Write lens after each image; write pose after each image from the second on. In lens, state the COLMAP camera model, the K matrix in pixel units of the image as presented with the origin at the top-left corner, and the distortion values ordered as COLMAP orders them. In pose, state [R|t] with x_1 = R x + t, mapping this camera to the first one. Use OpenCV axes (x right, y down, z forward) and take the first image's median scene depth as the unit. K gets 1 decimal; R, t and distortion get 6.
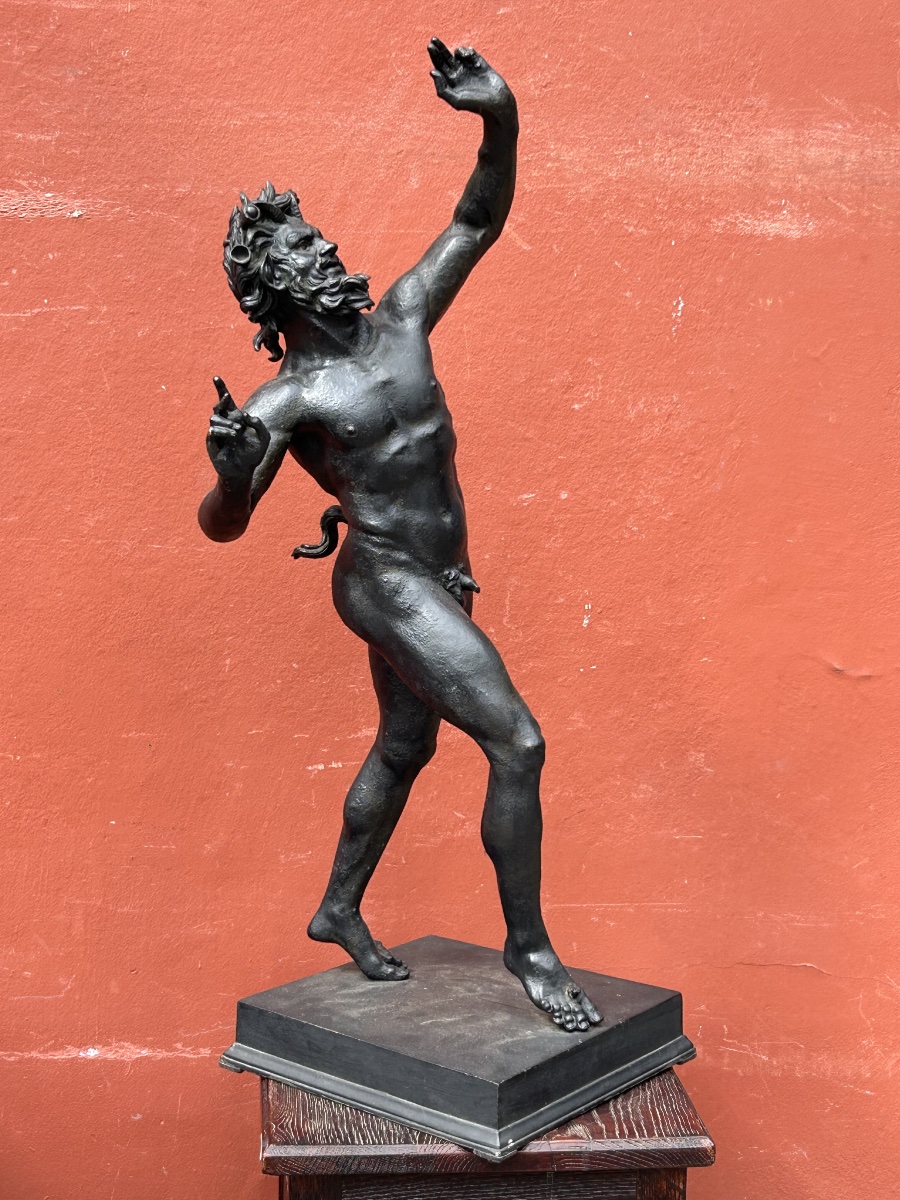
lens RADIAL K [[2192.0, 0, 465.2], [0, 2192.0, 616.5], [0, 0, 1]] dist [0.125208, 0.000000]
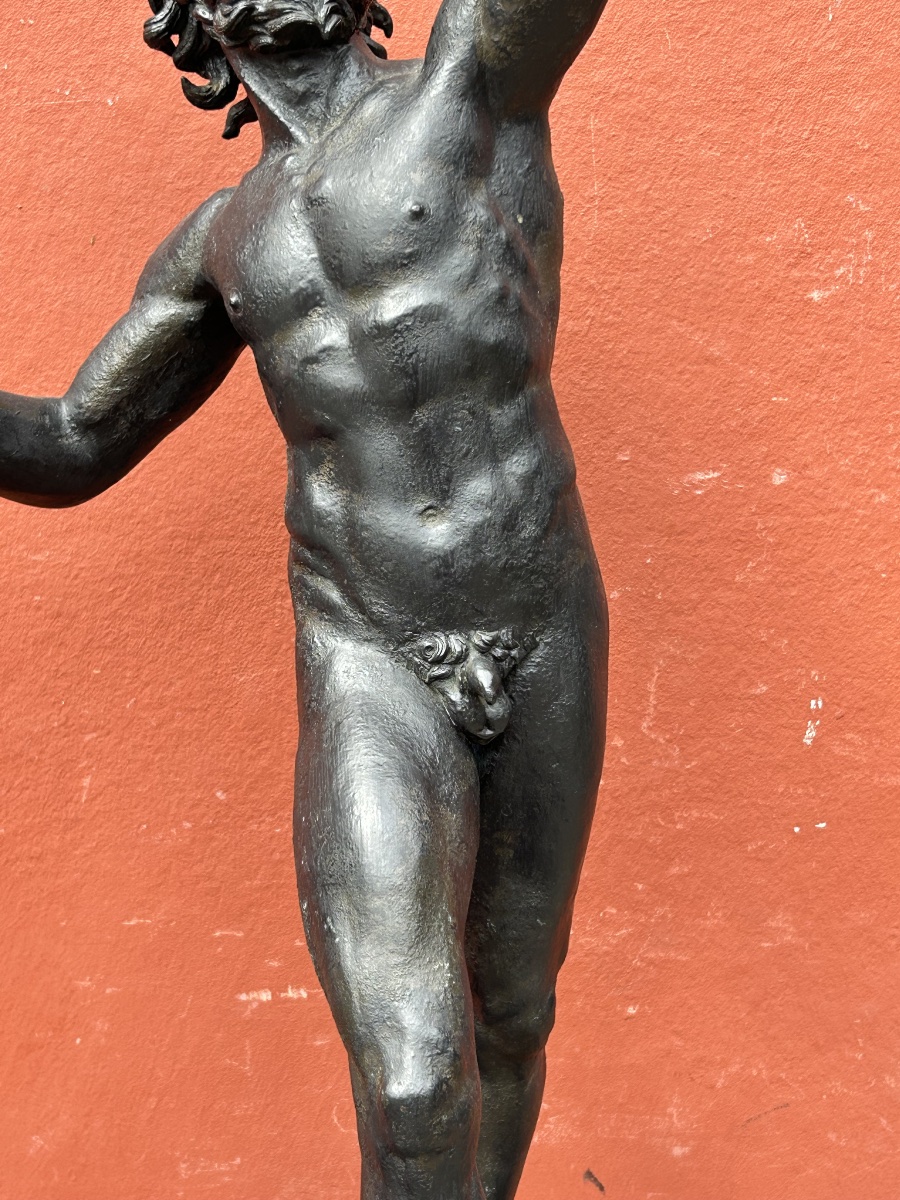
lens RADIAL K [[2192.0, 0, 452.1], [0, 2192.0, 610.4], [0, 0, 1]] dist [0.125208, 0.000000]
pose [[0.995488, 0.049170, -0.081157, 0.013831], [-0.045394, 0.997828, 0.047743, -0.046576], [0.083328, -0.043844, 0.995557, 0.513271]]
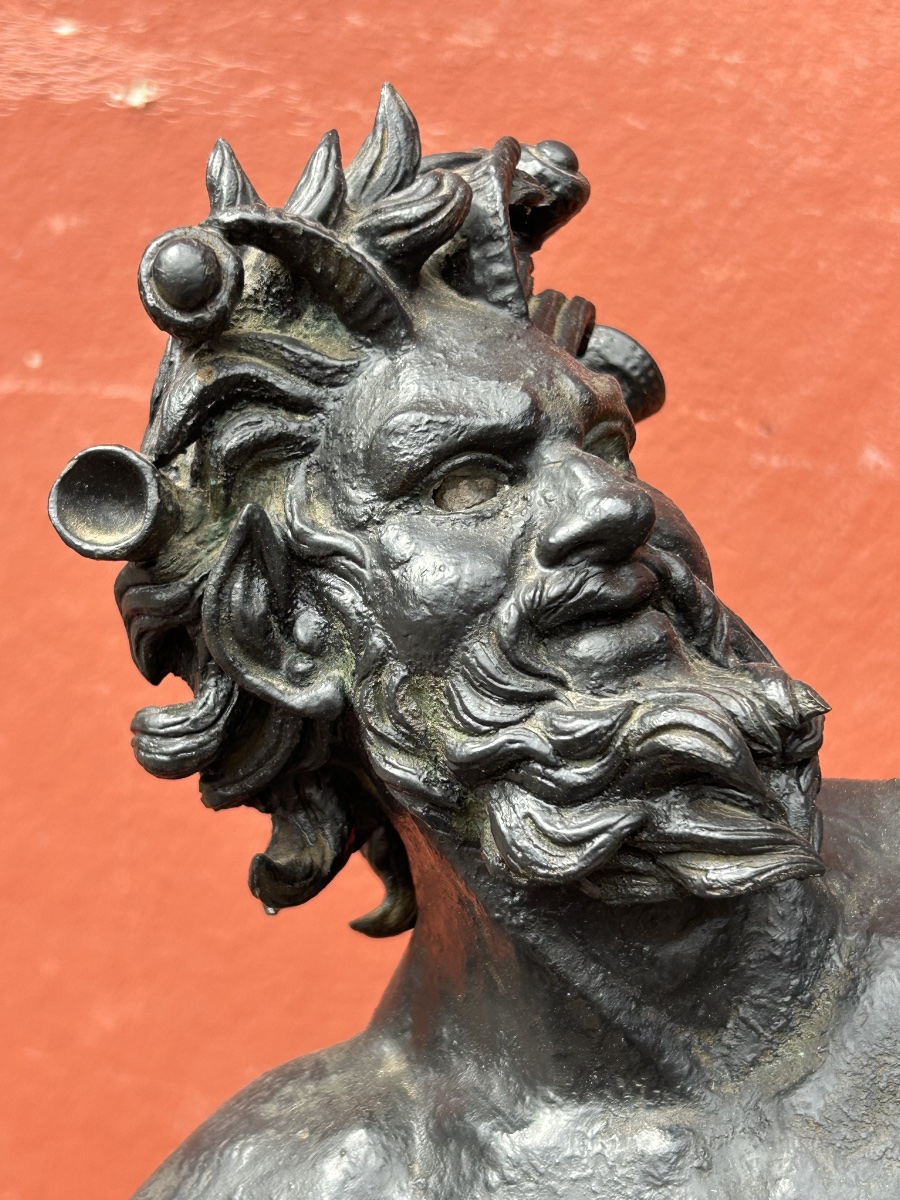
lens RADIAL K [[2192.0, 0, 441.3], [0, 2192.0, 610.7], [0, 0, 1]] dist [0.125208, 0.000000]
pose [[0.909093, 0.169419, -0.380588, -0.005575], [-0.129241, 0.983192, 0.128957, -0.153438], [0.396039, -0.068046, 0.915709, 0.710443]]
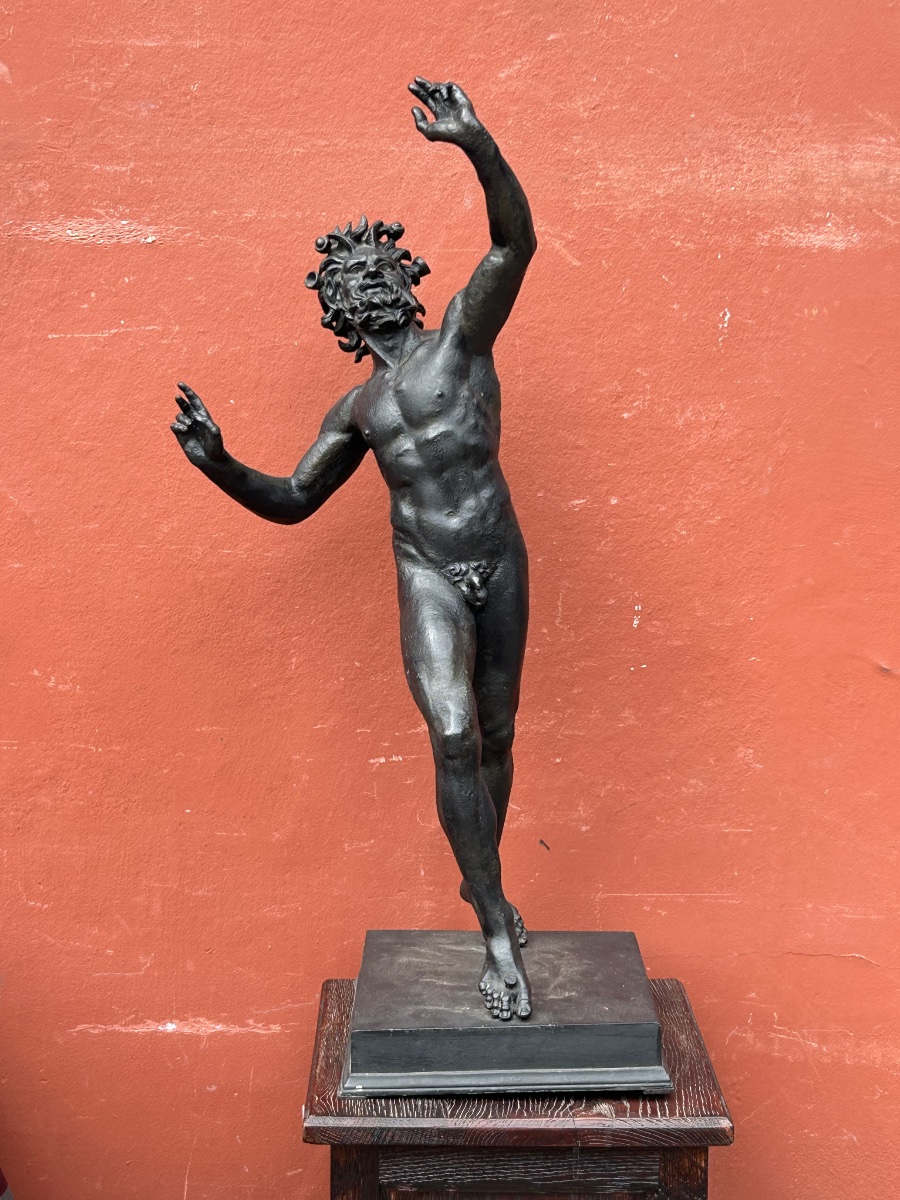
lens RADIAL K [[2192.0, 0, 443.2], [0, 2192.0, 620.5], [0, 0, 1]] dist [0.125208, 0.000000]
pose [[0.995385, 0.000672, -0.095955, 0.065354], [0.000171, 0.999962, 0.008769, -0.007831], [0.095958, -0.008745, 0.995347, -0.044633]]
